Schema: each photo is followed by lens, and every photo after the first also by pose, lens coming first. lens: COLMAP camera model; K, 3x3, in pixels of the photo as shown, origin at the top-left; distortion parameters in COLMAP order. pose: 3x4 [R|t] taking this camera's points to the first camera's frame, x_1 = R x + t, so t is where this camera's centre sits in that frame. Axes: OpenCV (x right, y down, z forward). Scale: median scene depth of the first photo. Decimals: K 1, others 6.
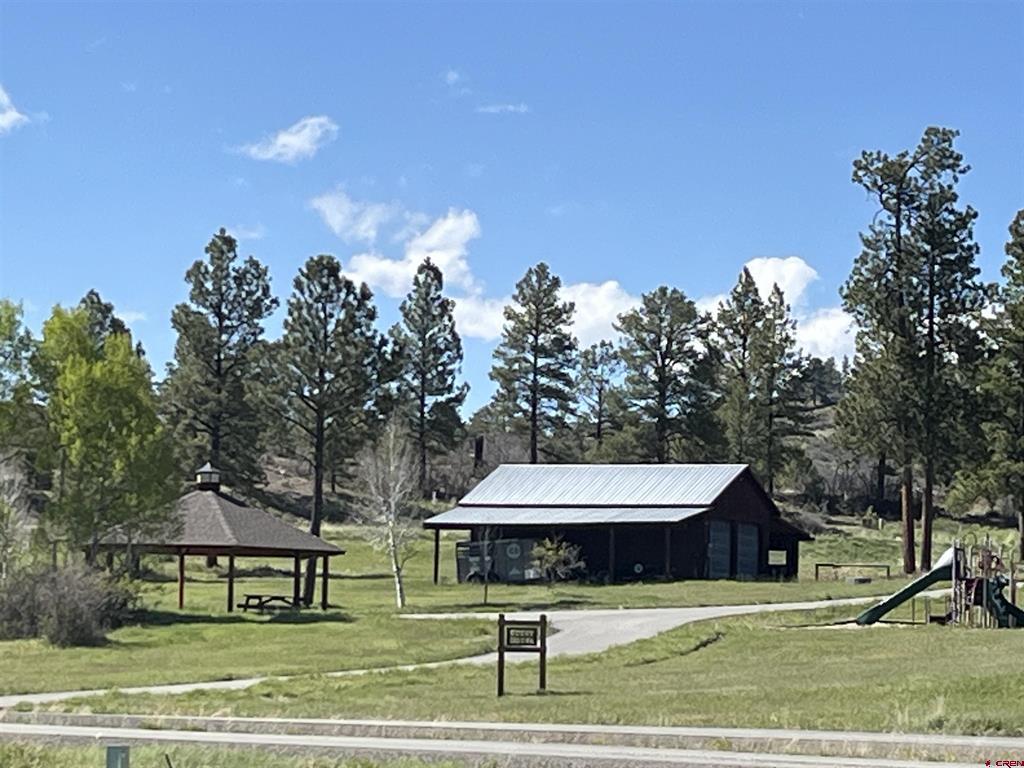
lens RADIAL K [[3827.2, 0, 511.3], [0, 3827.2, 384.3], [0, 0, 1]] dist [0.192427, 0.000000]
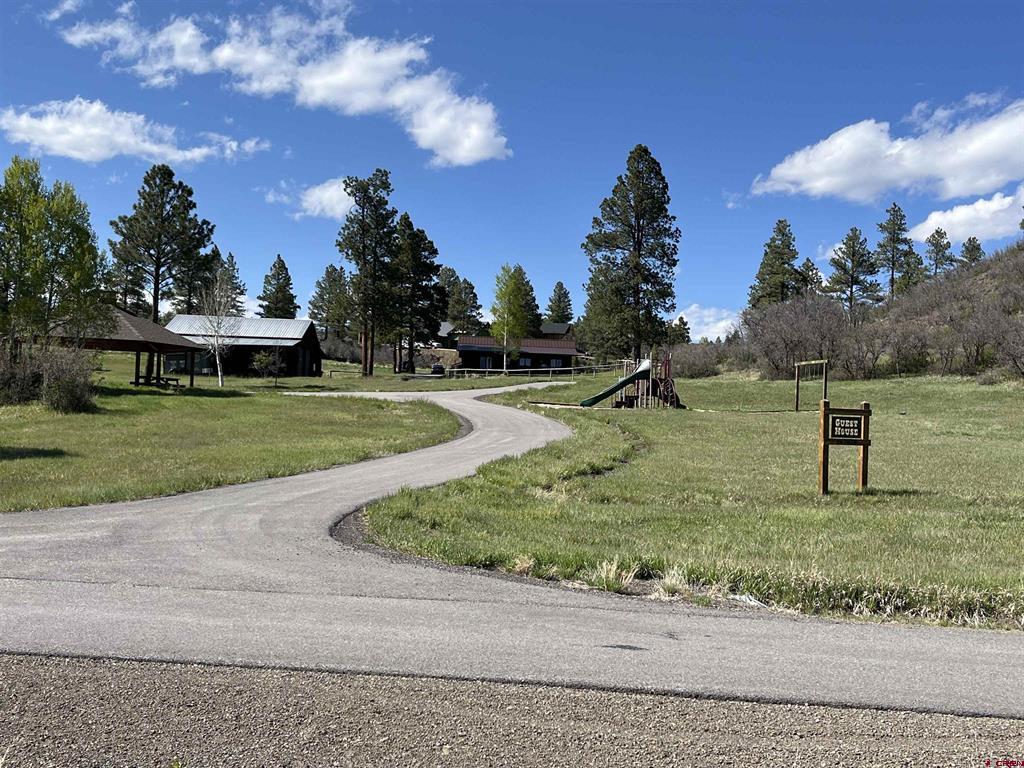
lens RADIAL K [[1177.7, 0, 522.2], [0, 1177.7, 385.6], [0, 0, 1]] dist [0.032772, 0.000000]
pose [[0.913273, 0.027450, 0.406422, -0.090794], [-0.048618, 0.997940, 0.041849, 0.024955], [-0.404436, -0.057979, 0.912727, 0.401951]]
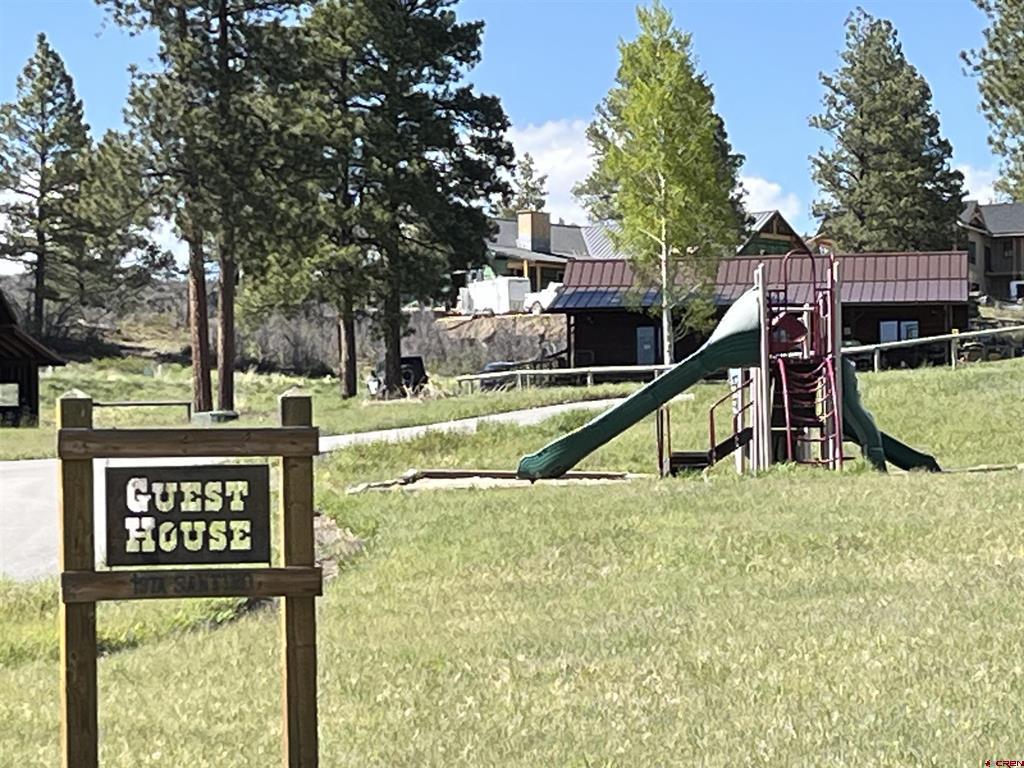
lens RADIAL K [[3827.2, 0, 509.9], [0, 3827.2, 383.5], [0, 0, 1]] dist [0.192427, 0.000000]
pose [[0.963960, -0.021968, 0.265140, -0.016434], [0.014287, 0.999422, 0.030862, 0.027662], [-0.265665, -0.025961, 0.963716, 0.418123]]
